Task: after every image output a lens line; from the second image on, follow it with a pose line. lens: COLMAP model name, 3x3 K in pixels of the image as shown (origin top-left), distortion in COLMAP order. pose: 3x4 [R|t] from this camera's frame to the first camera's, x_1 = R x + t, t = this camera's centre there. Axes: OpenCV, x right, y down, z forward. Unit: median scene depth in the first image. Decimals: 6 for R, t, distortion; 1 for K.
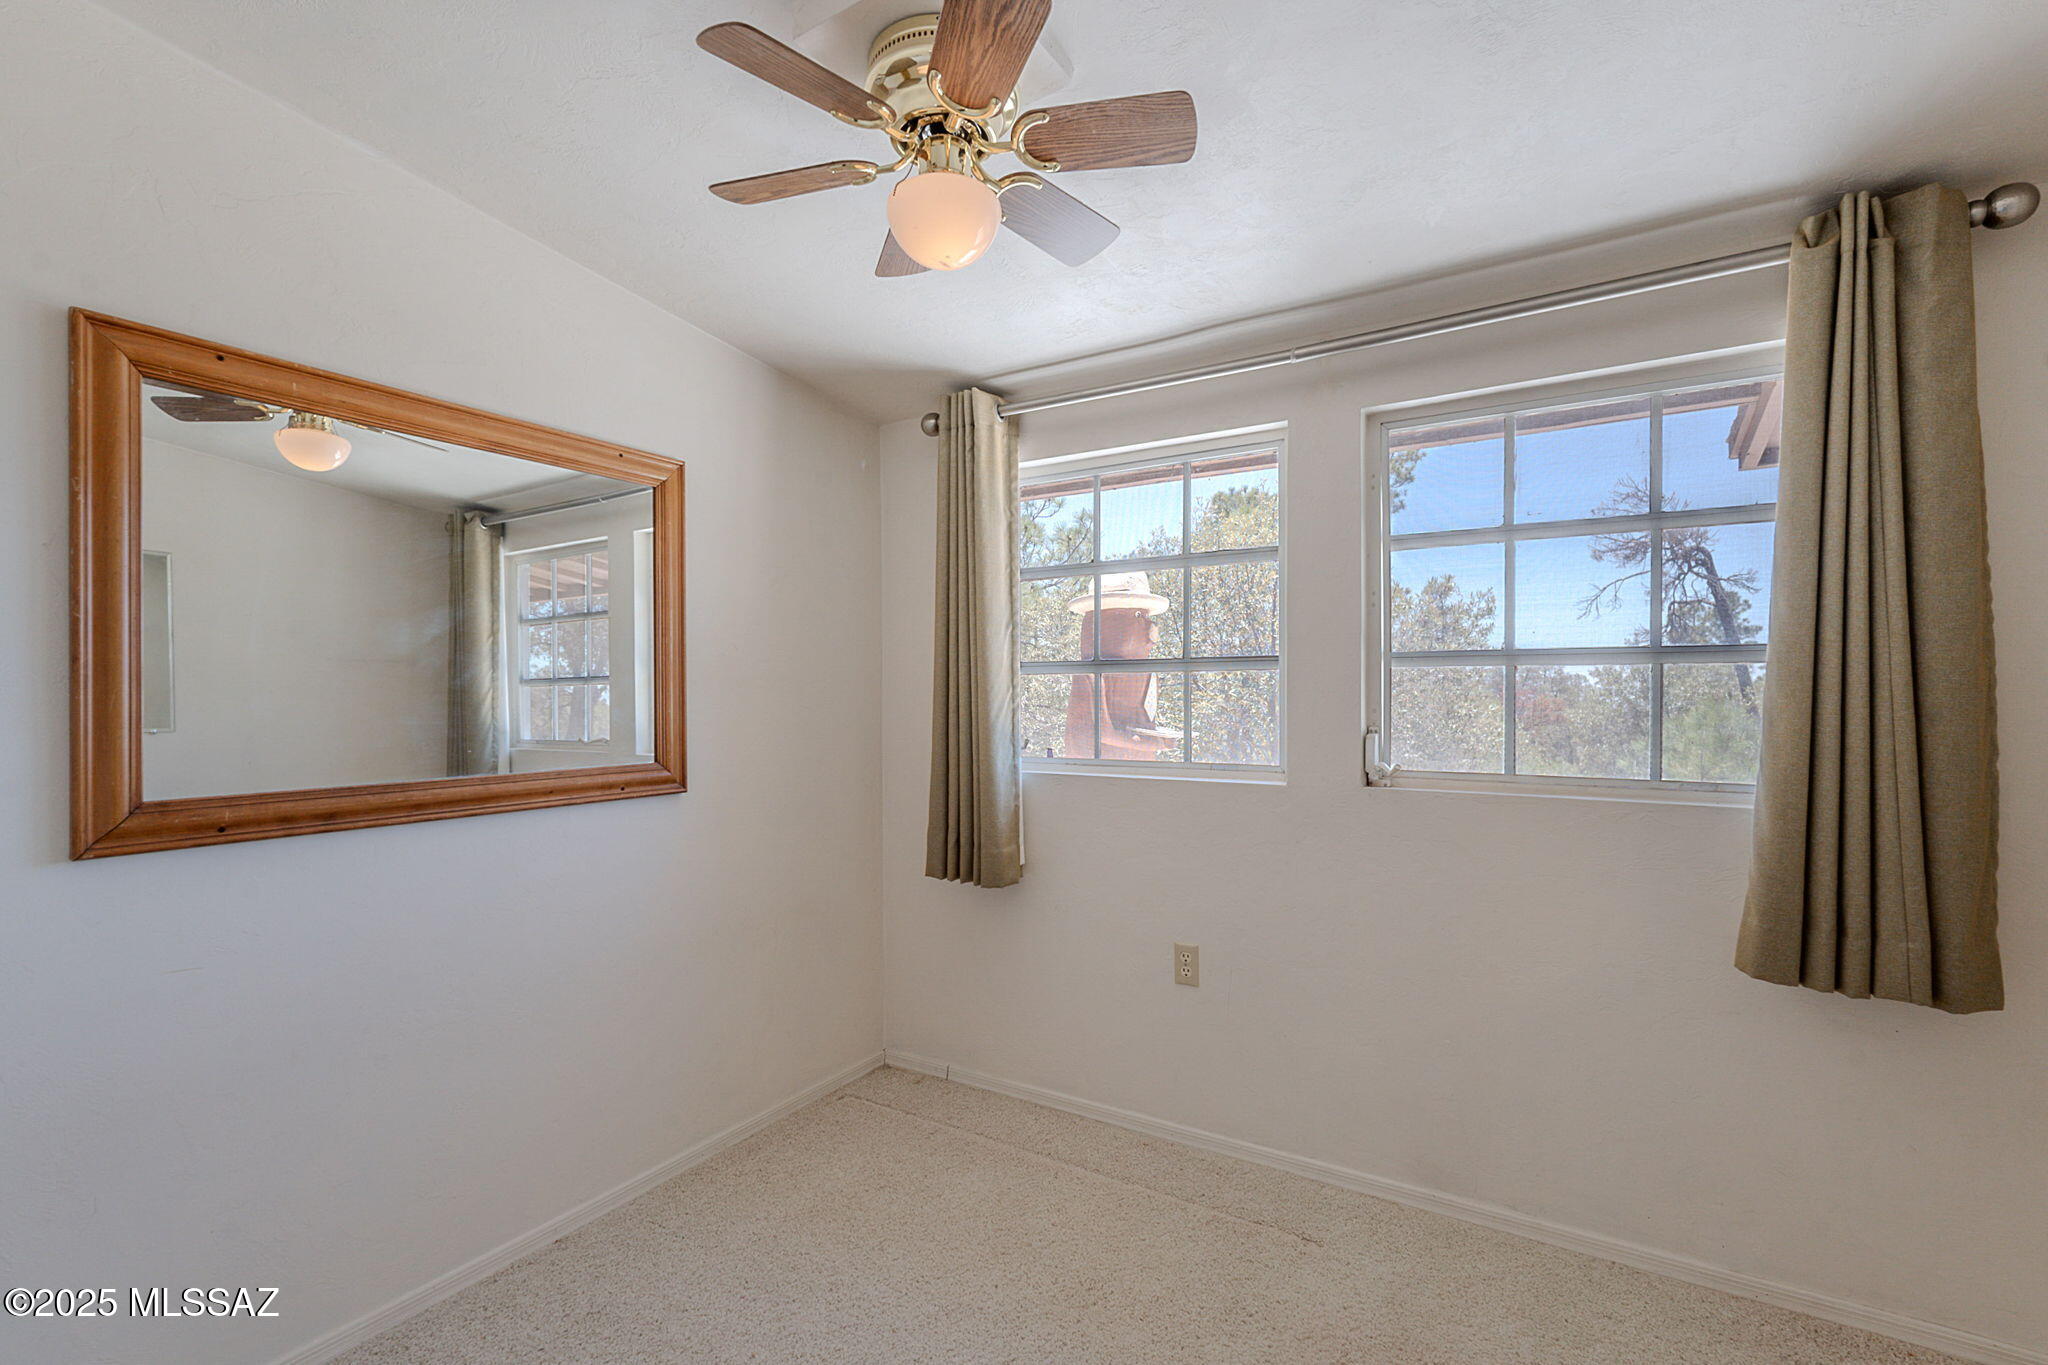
lens RADIAL K [[870.9, 0, 1033.2], [0, 870.9, 691.6], [0, 0, 1]] dist [-0.002553, -0.000137]
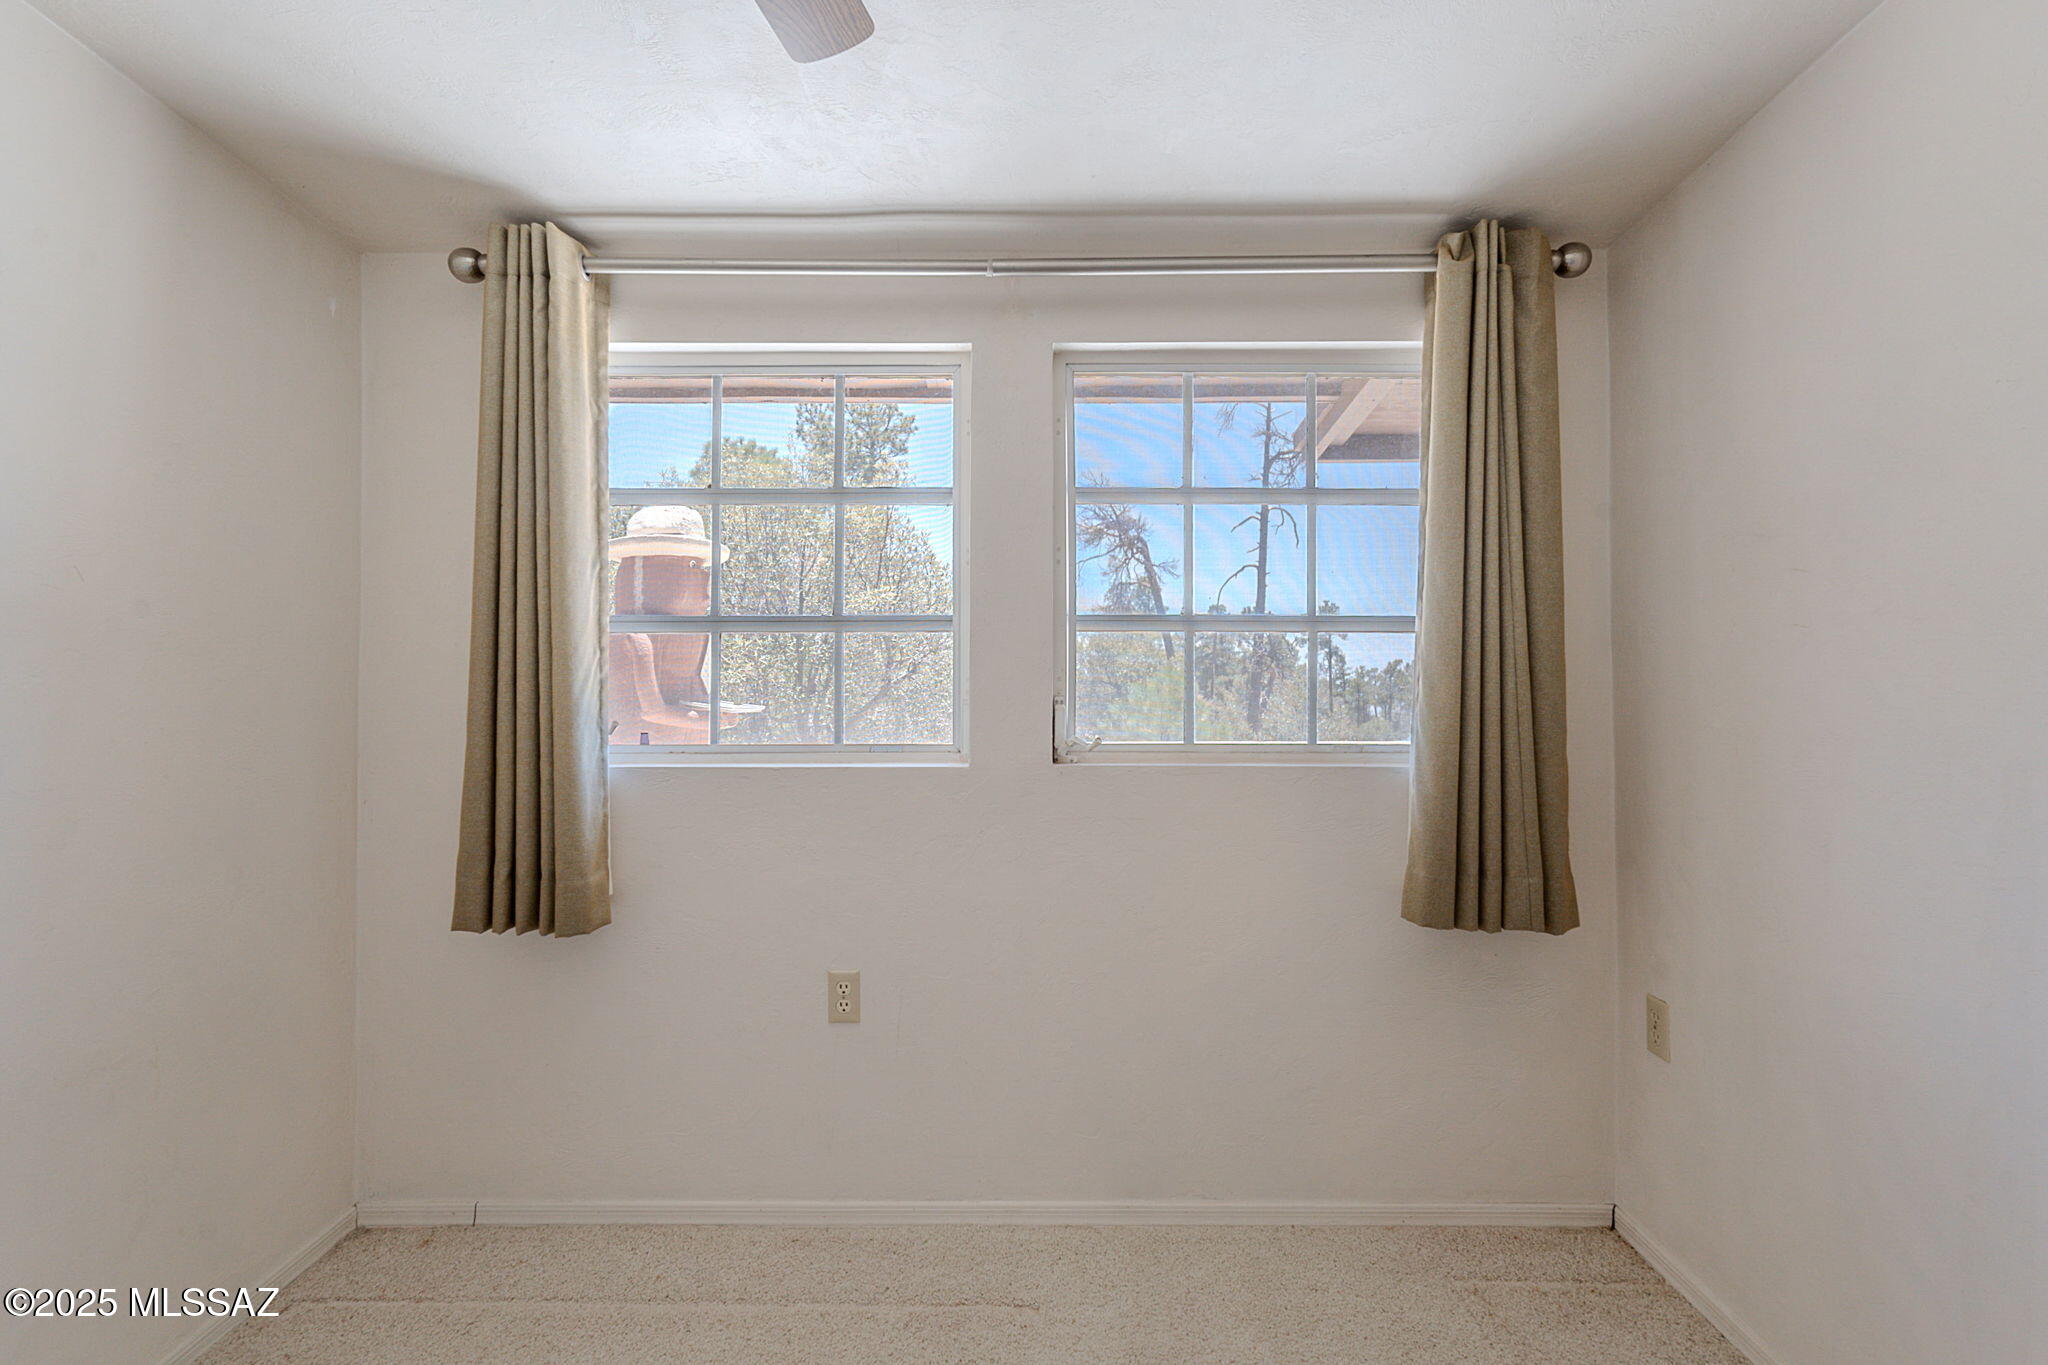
lens RADIAL K [[924.8, 0, 1011.0], [0, 924.8, 644.0], [0, 0, 1]] dist [-0.000880, 0.000586]
pose [[0.861285, 0.012361, 0.507972, -0.128014], [-0.004218, 0.999844, -0.017178, 0.002117], [-0.508105, 0.012653, 0.861202, 0.182375]]
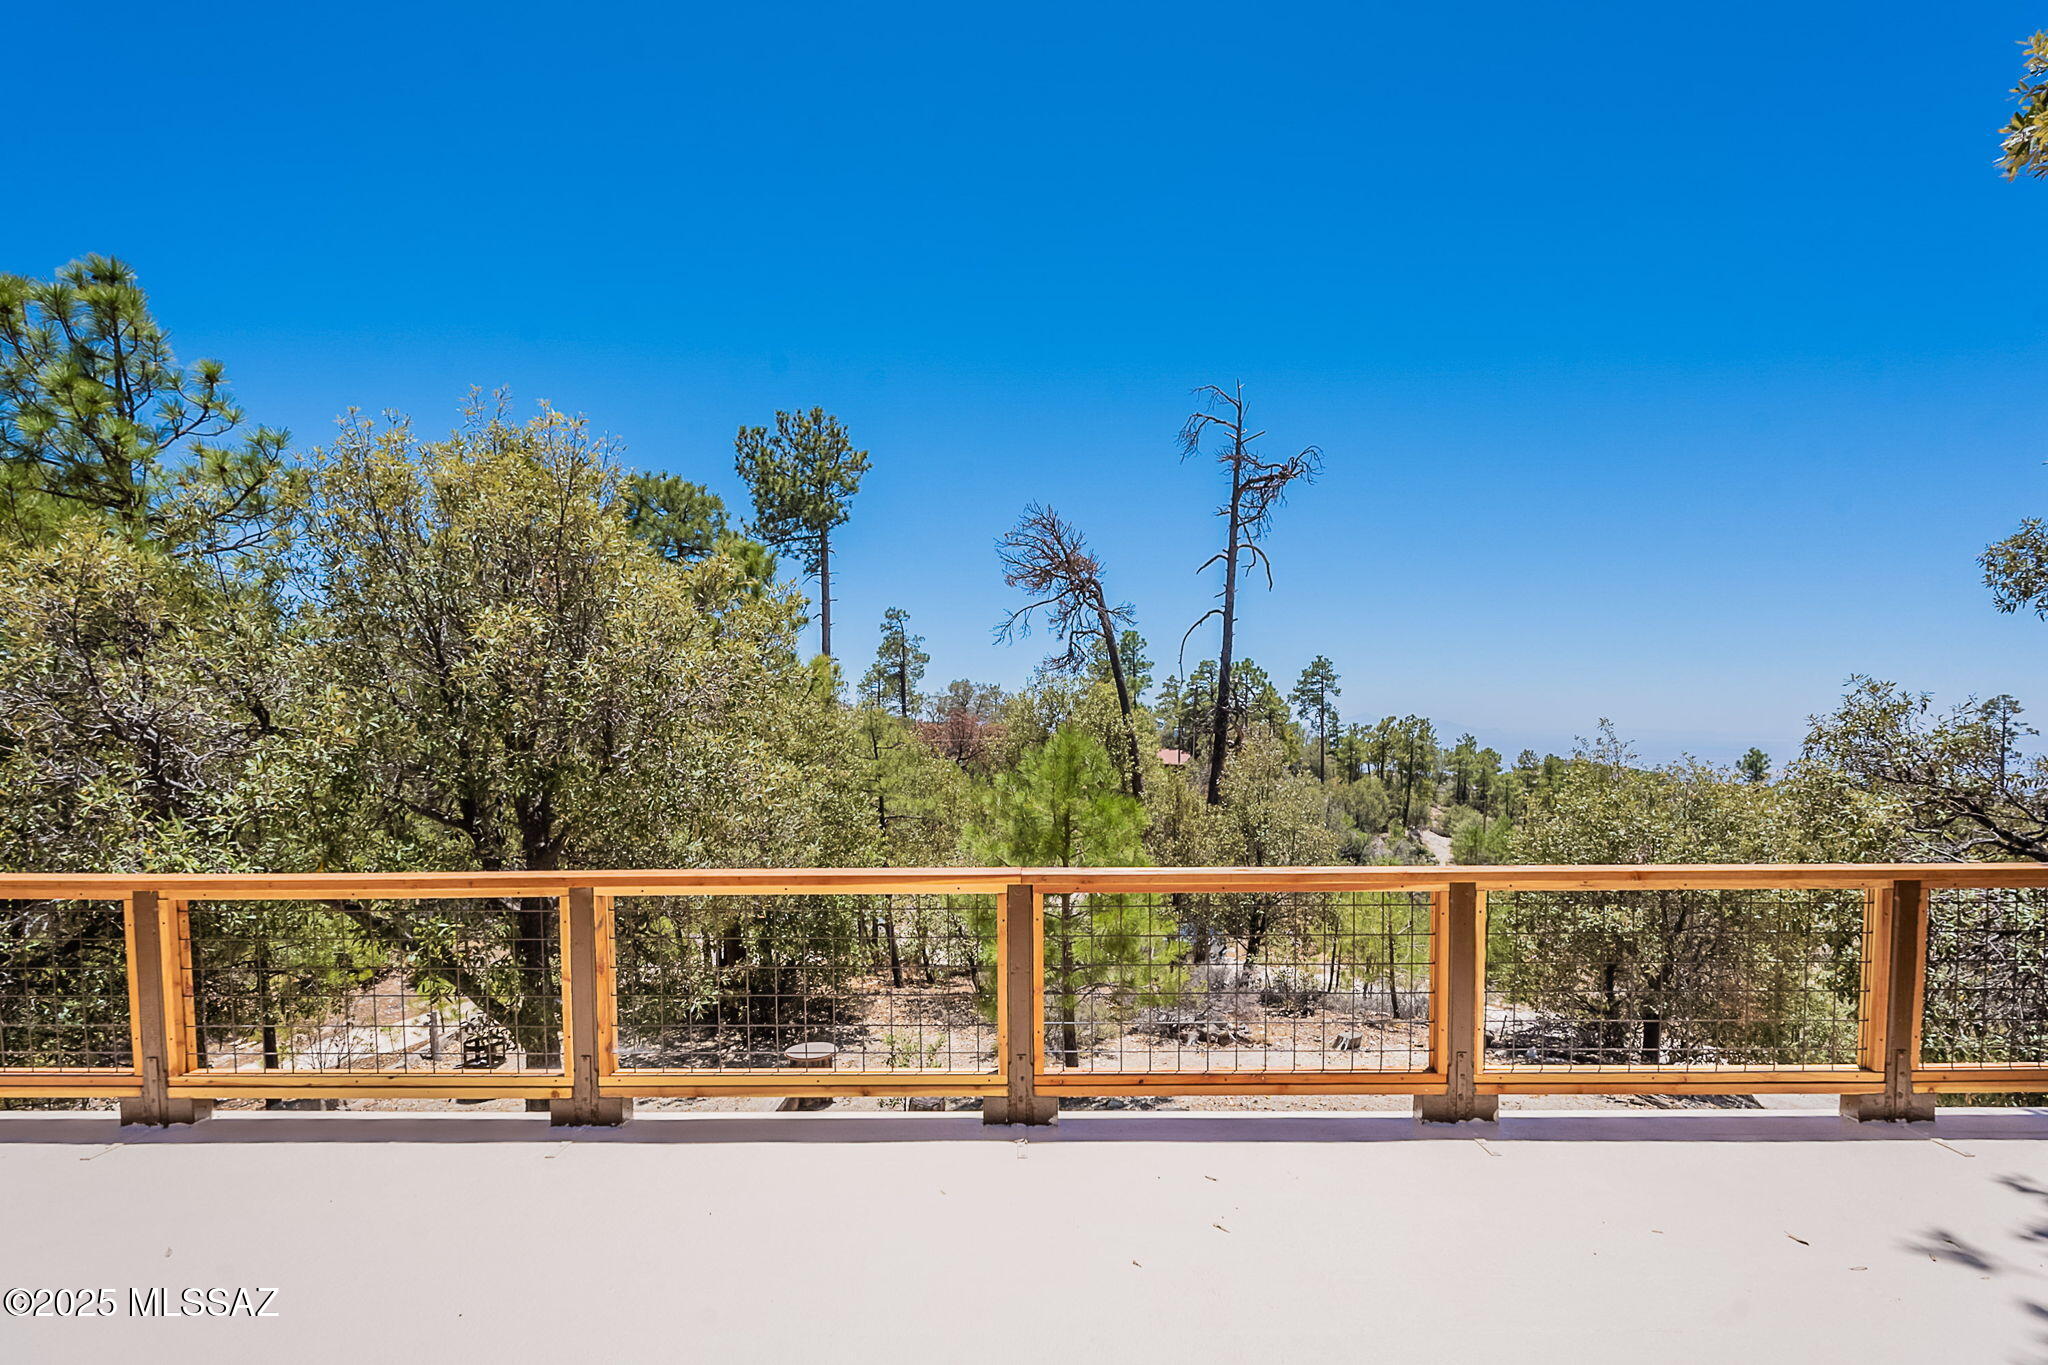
lens RADIAL K [[946.2, 0, 1018.1], [0, 946.2, 782.5], [0, 0, 1]] dist [0.001342, -0.000668]
pose [[0.851181, -0.036763, 0.523583, 0.924460], [0.001849, 0.997748, 0.067051, 0.002696], [-0.524869, -0.056104, 0.849332, 0.751379]]
